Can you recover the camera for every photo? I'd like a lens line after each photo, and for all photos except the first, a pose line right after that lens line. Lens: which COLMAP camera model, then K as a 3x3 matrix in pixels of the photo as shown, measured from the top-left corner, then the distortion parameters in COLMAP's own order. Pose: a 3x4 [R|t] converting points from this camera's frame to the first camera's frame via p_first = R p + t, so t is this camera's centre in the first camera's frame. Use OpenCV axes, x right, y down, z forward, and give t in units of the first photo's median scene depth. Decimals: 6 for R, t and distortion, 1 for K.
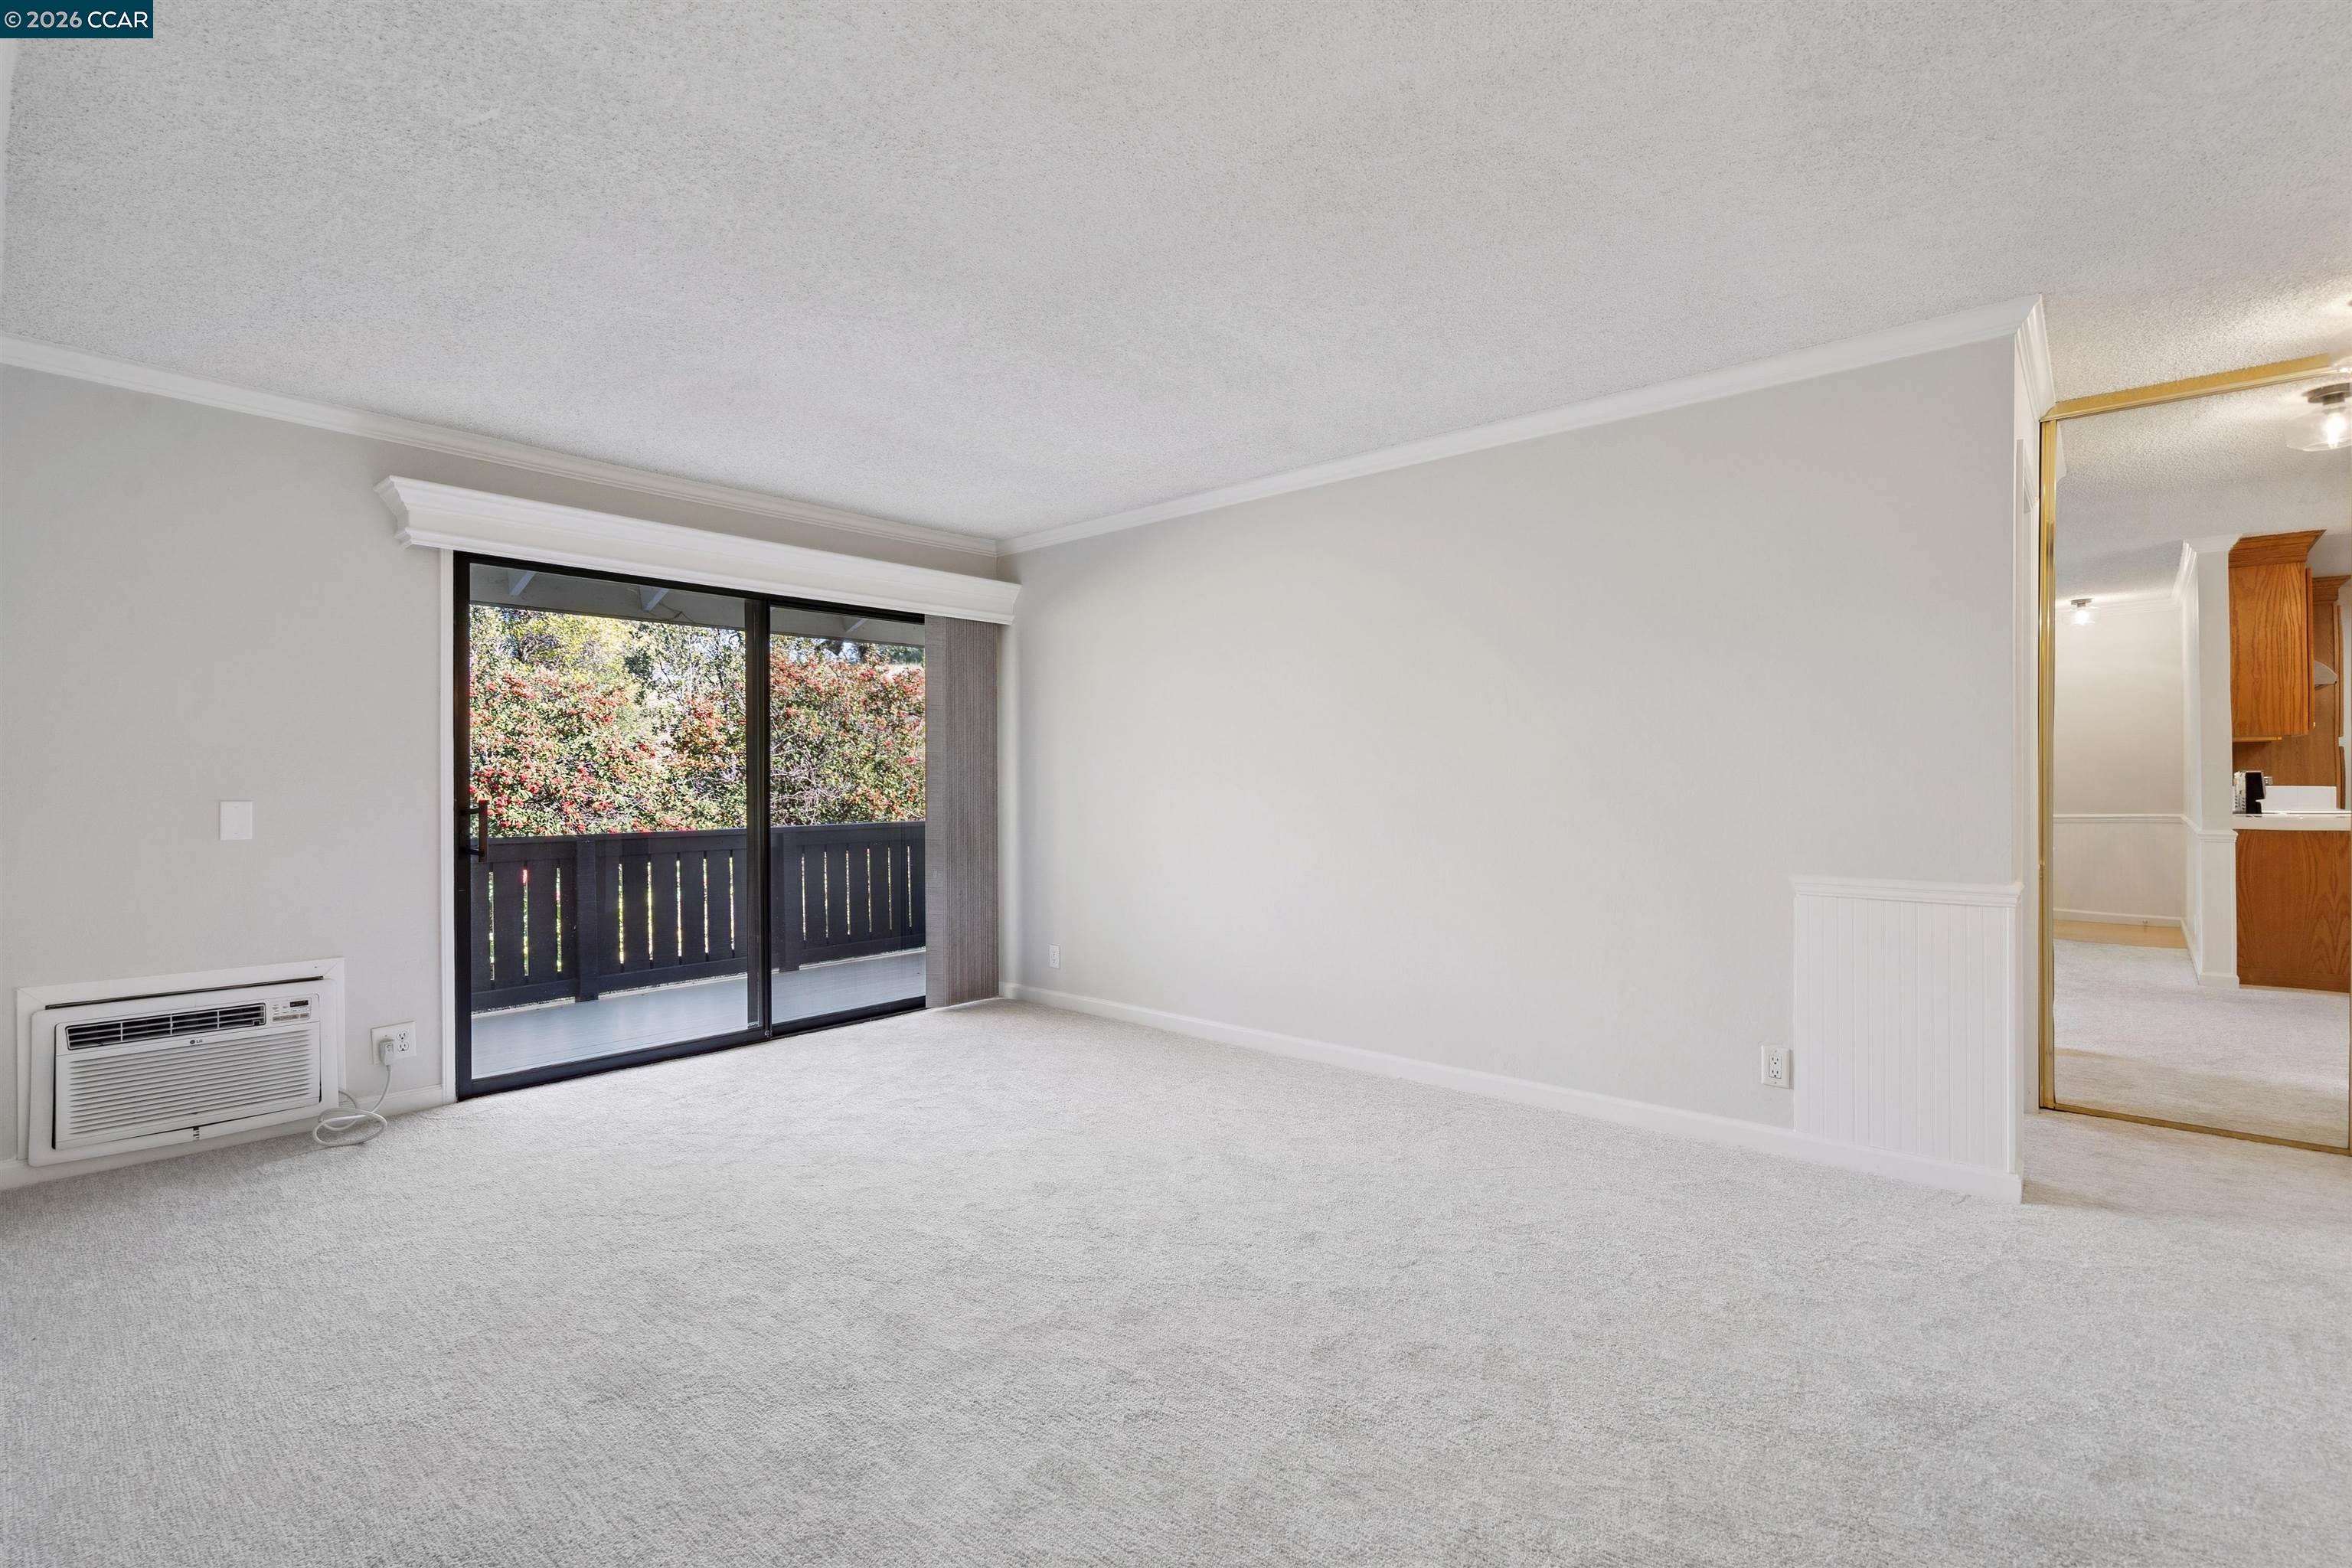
lens RADIAL K [[1083.2, 0, 1140.8], [0, 1083.2, 781.5], [0, 0, 1]] dist [0.000292, 0.000819]
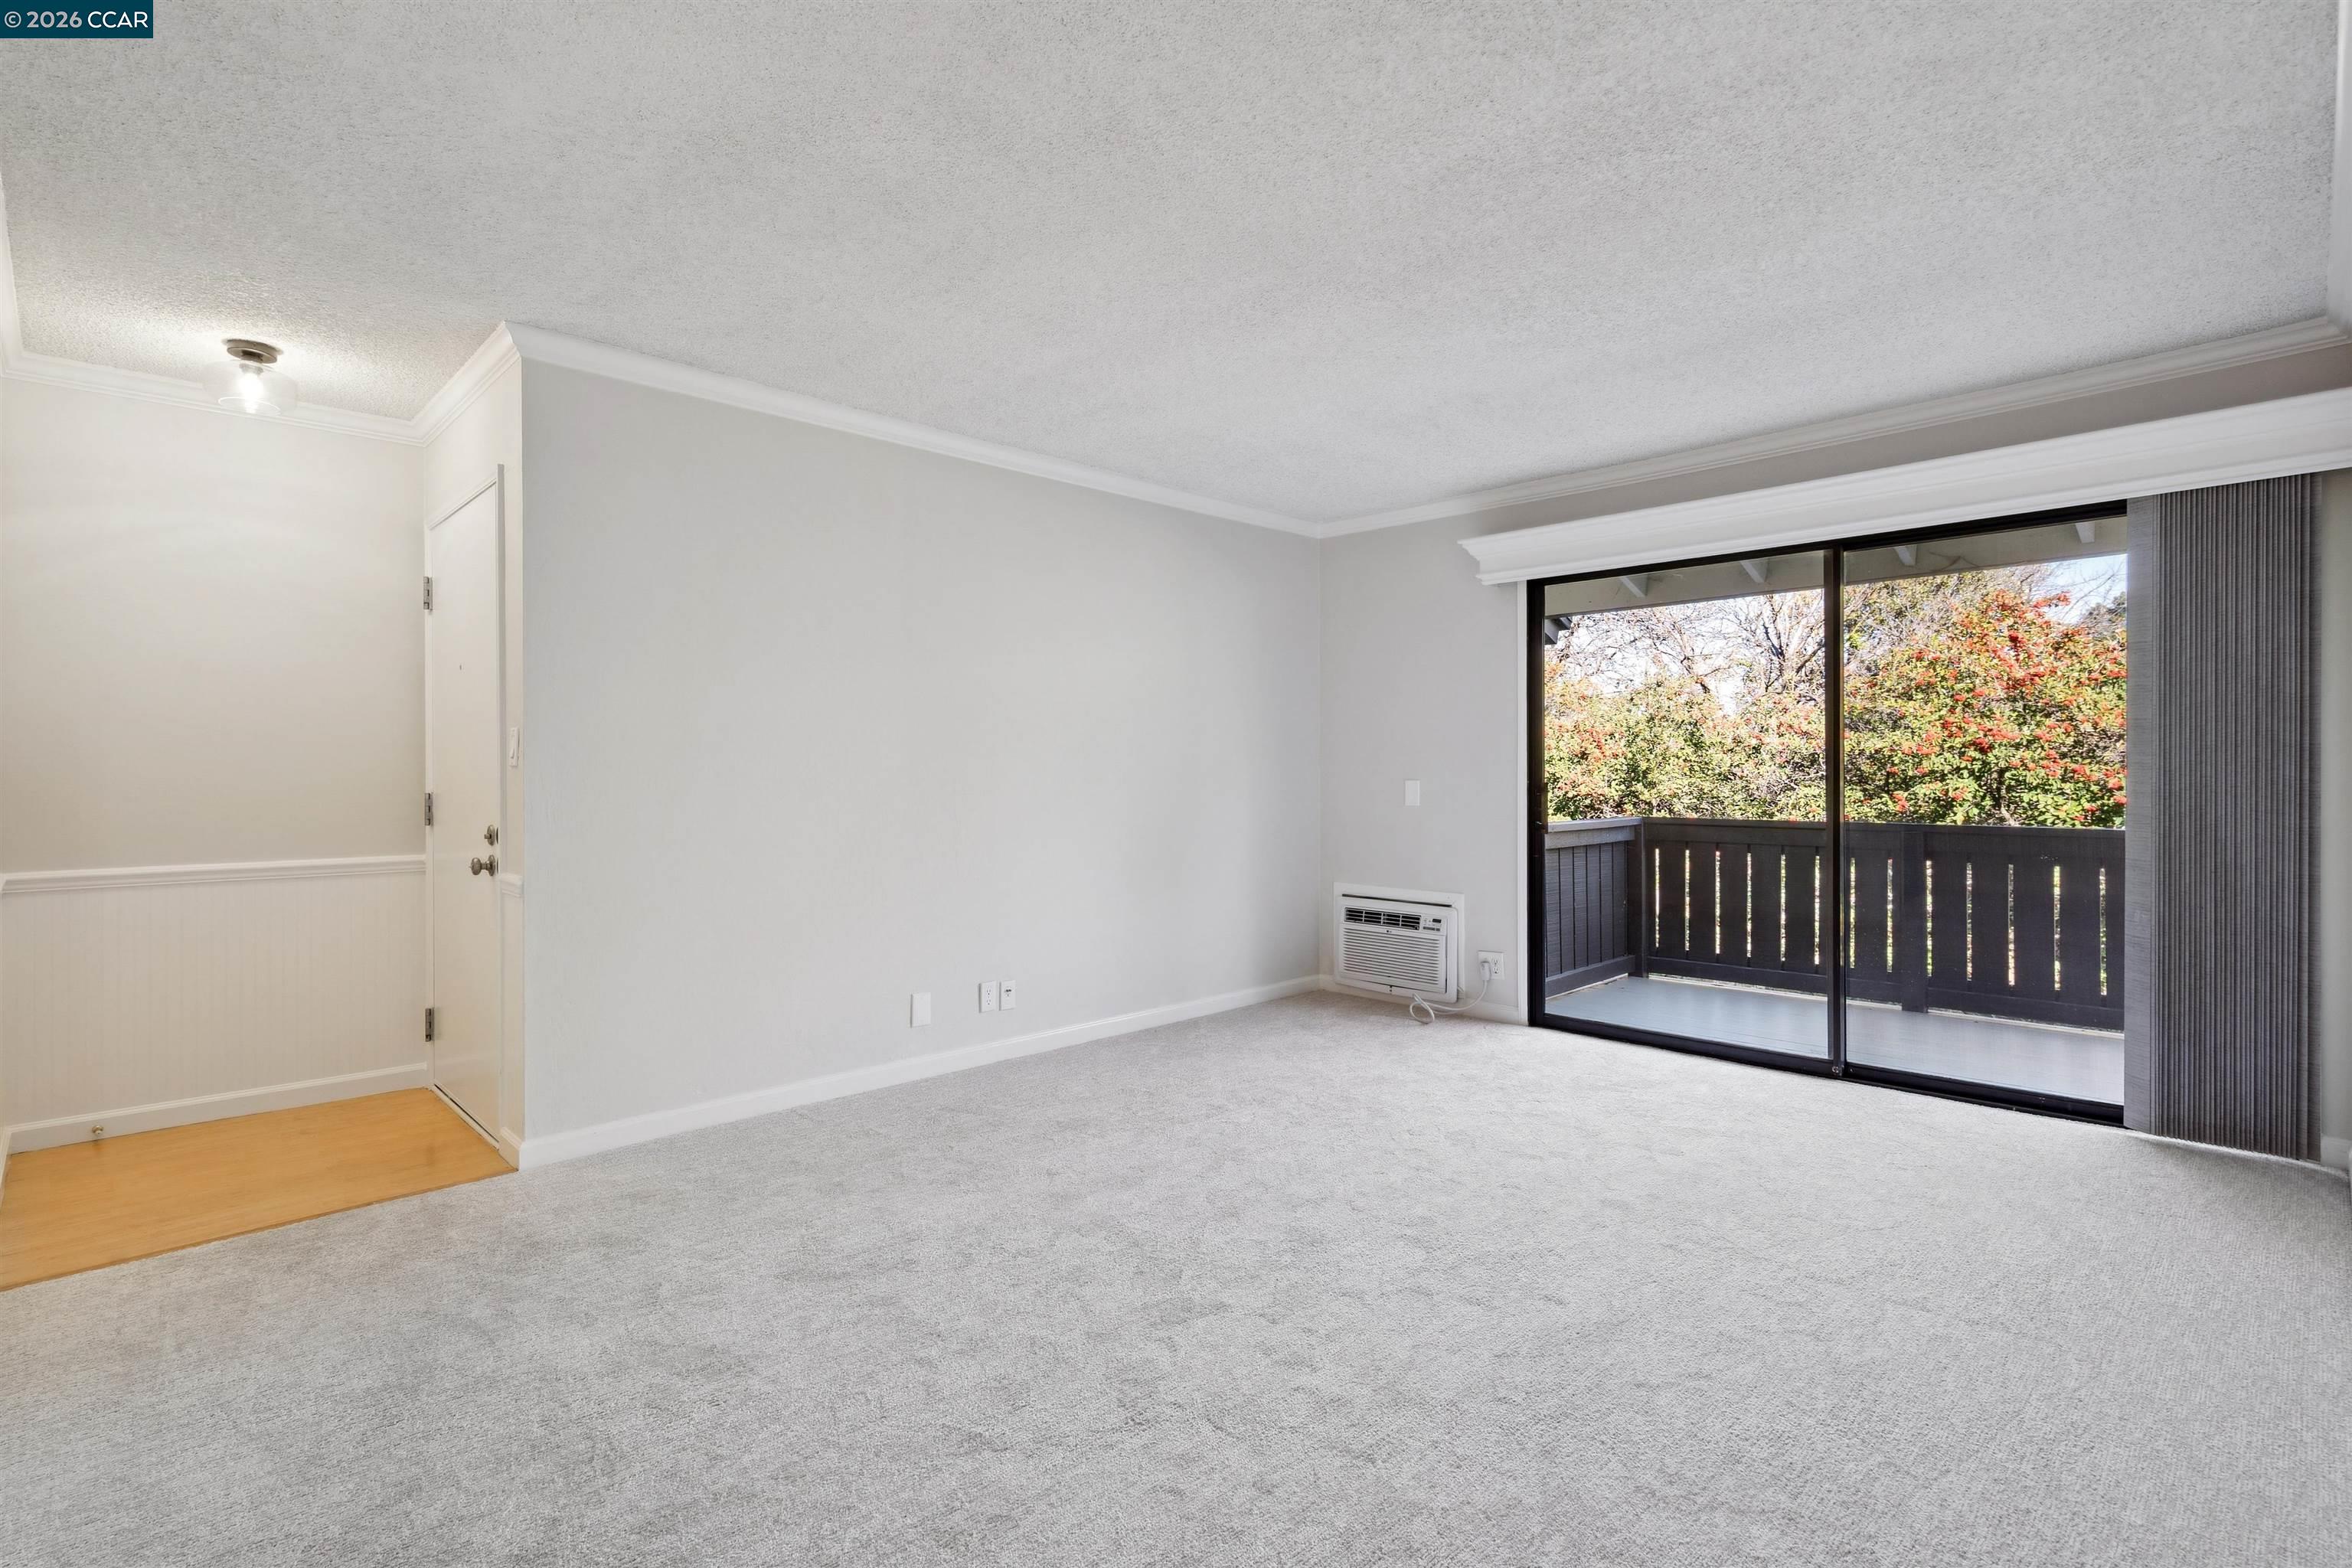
lens RADIAL K [[1083.2, 0, 1140.8], [0, 1083.2, 781.5], [0, 0, 1]] dist [0.000292, 0.000819]
pose [[-0.065942, 0.013268, -0.997735, 0.599199], [0.002568, 0.999911, 0.013128, -0.000677], [0.997820, -0.001696, -0.065970, 0.609654]]
